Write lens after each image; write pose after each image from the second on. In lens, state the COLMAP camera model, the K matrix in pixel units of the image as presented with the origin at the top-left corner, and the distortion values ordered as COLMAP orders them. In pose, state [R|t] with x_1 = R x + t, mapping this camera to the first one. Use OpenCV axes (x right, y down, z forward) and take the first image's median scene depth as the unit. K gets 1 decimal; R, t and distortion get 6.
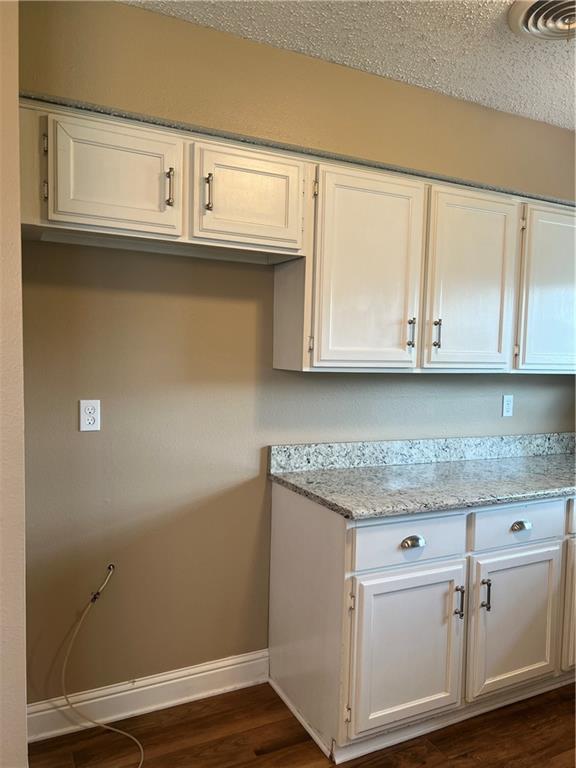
lens RADIAL K [[578.3, 0, 285.0], [0, 578.3, 389.8], [0, 0, 1]] dist [0.055470, -0.066813]
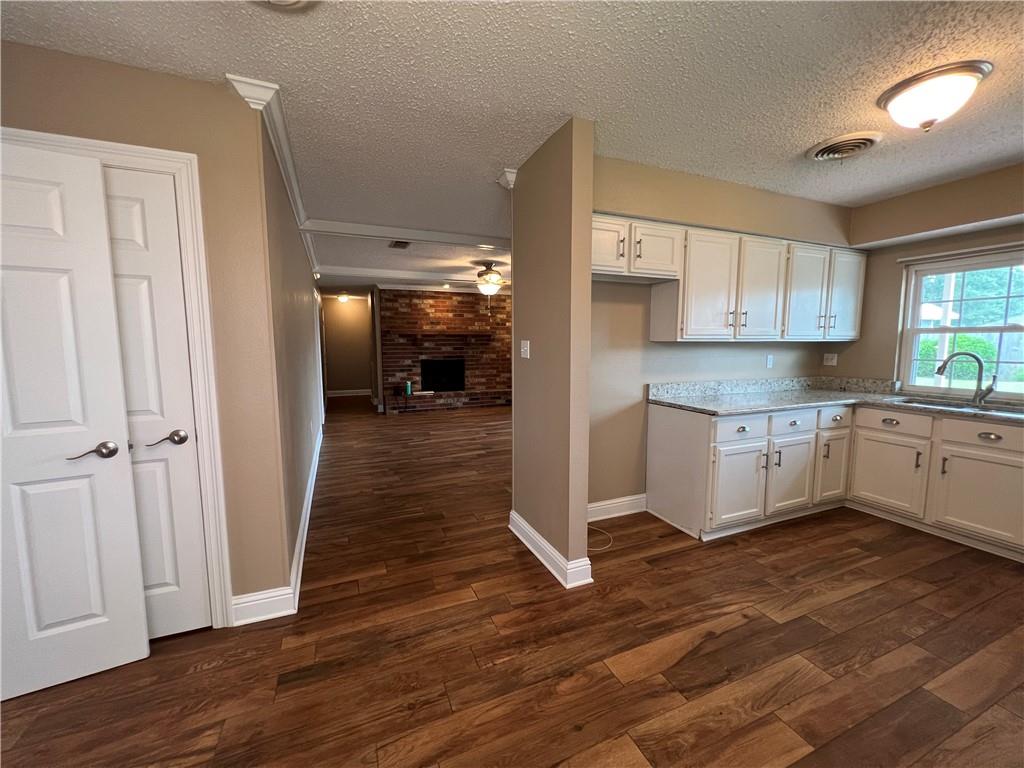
lens RADIAL K [[409.5, 0, 508.5], [0, 409.5, 384.1], [0, 0, 1]] dist [-0.005114, 0.001123]
pose [[0.997177, -0.019134, -0.072607, -0.392864], [0.021924, 0.999044, 0.037823, 0.041664], [0.071814, -0.039308, 0.996643, -0.337253]]
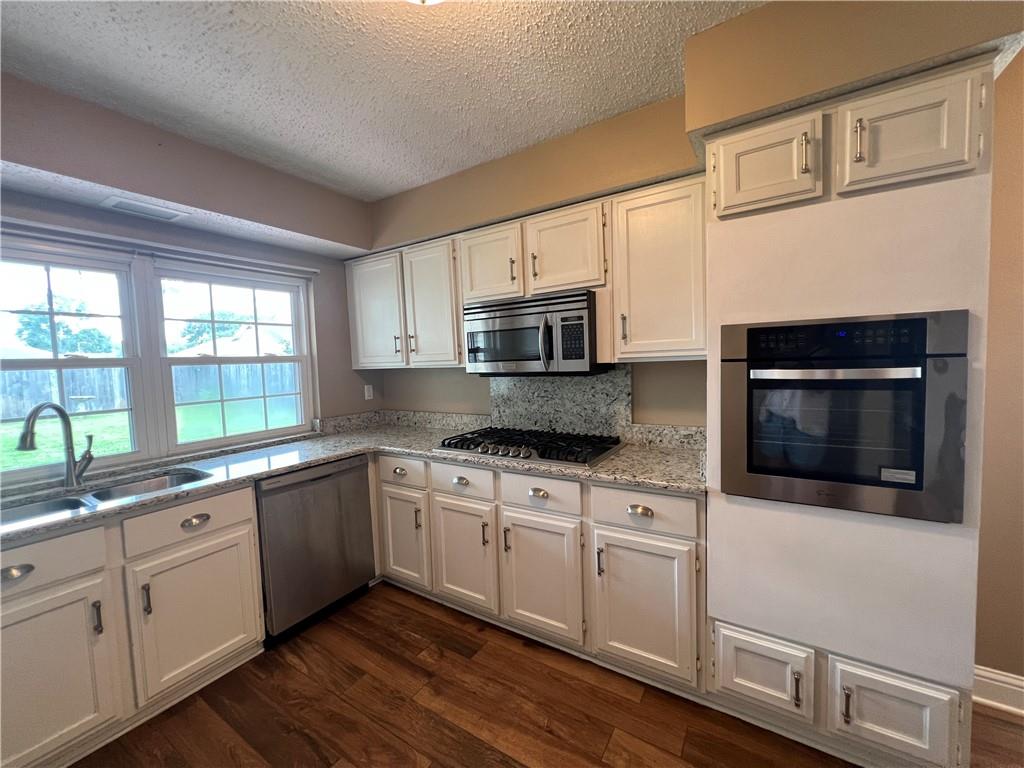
lens RADIAL K [[409.5, 0, 510.1], [0, 409.5, 385.9], [0, 0, 1]] dist [-0.005114, 0.001123]
pose [[-0.511764, -0.060578, 0.856988, -0.086382], [0.075902, 0.990422, 0.115336, -0.029042], [-0.855767, 0.124071, -0.502265, 0.696632]]
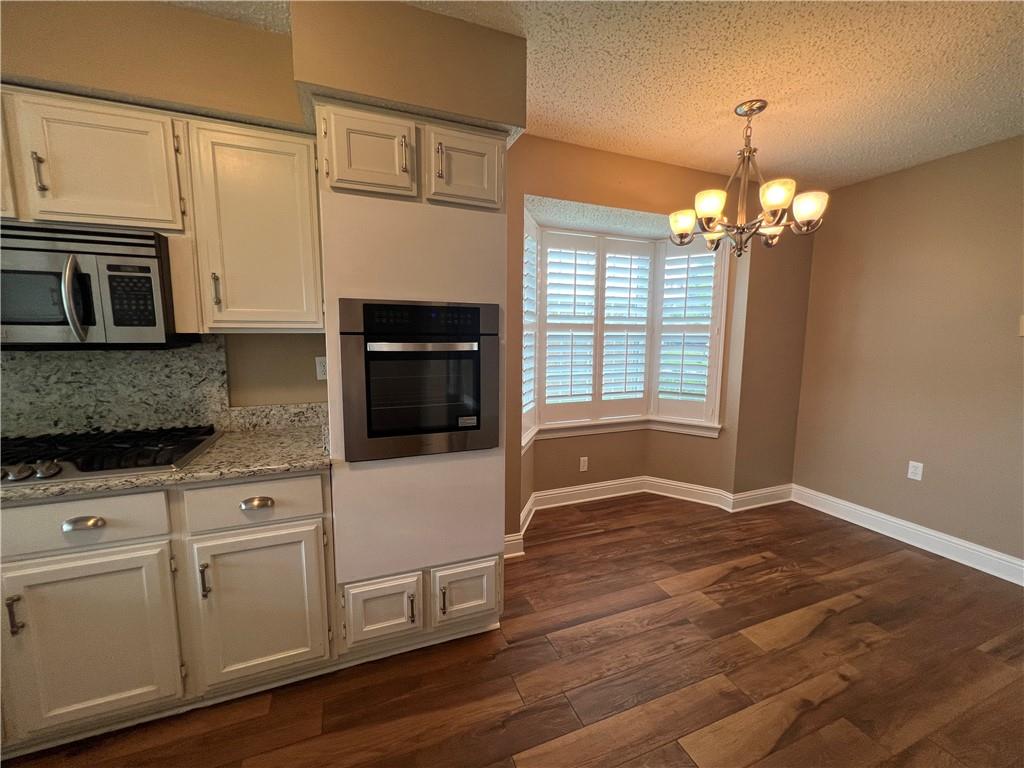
lens RADIAL K [[409.5, 0, 508.6], [0, 409.5, 383.8], [0, 0, 1]] dist [-0.005114, 0.001123]
pose [[-0.995411, -0.042374, 0.085796, -0.033799], [-0.025637, 0.981924, 0.187531, -0.020049], [-0.092192, 0.184471, -0.978505, 0.711378]]
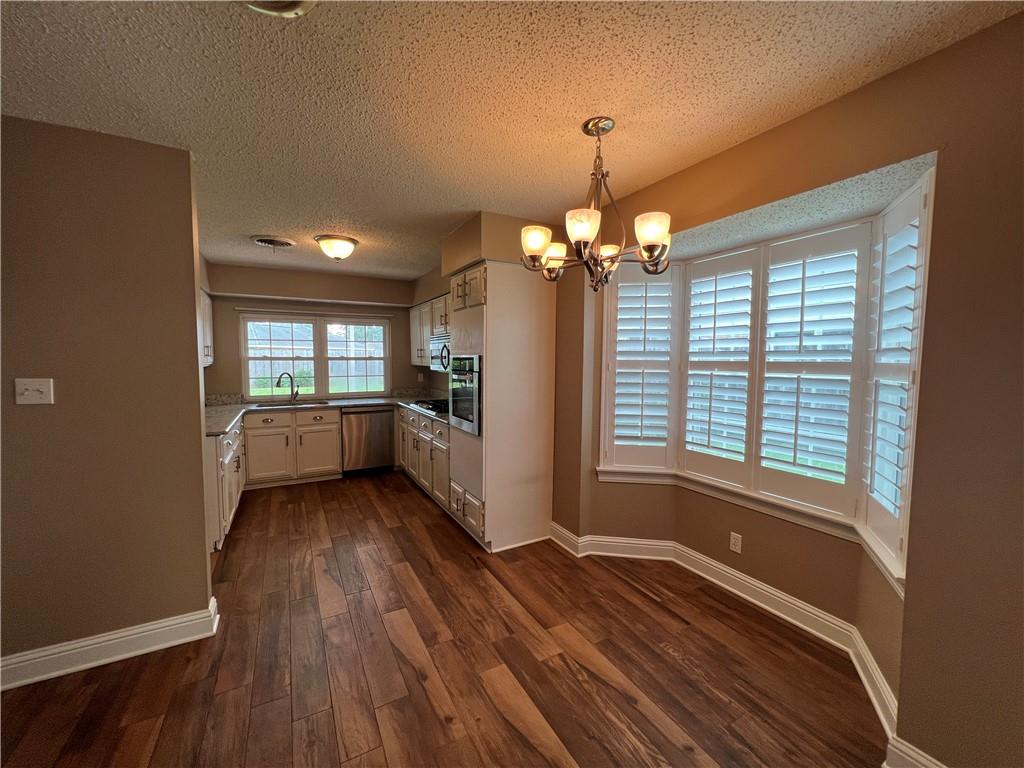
lens RADIAL K [[409.5, 0, 510.5], [0, 409.5, 384.3], [0, 0, 1]] dist [-0.005114, 0.001123]
pose [[-0.037669, -0.087039, 0.995492, -1.220161], [0.058575, 0.994294, 0.089151, -0.037723], [-0.997572, 0.061670, -0.032355, -0.053072]]
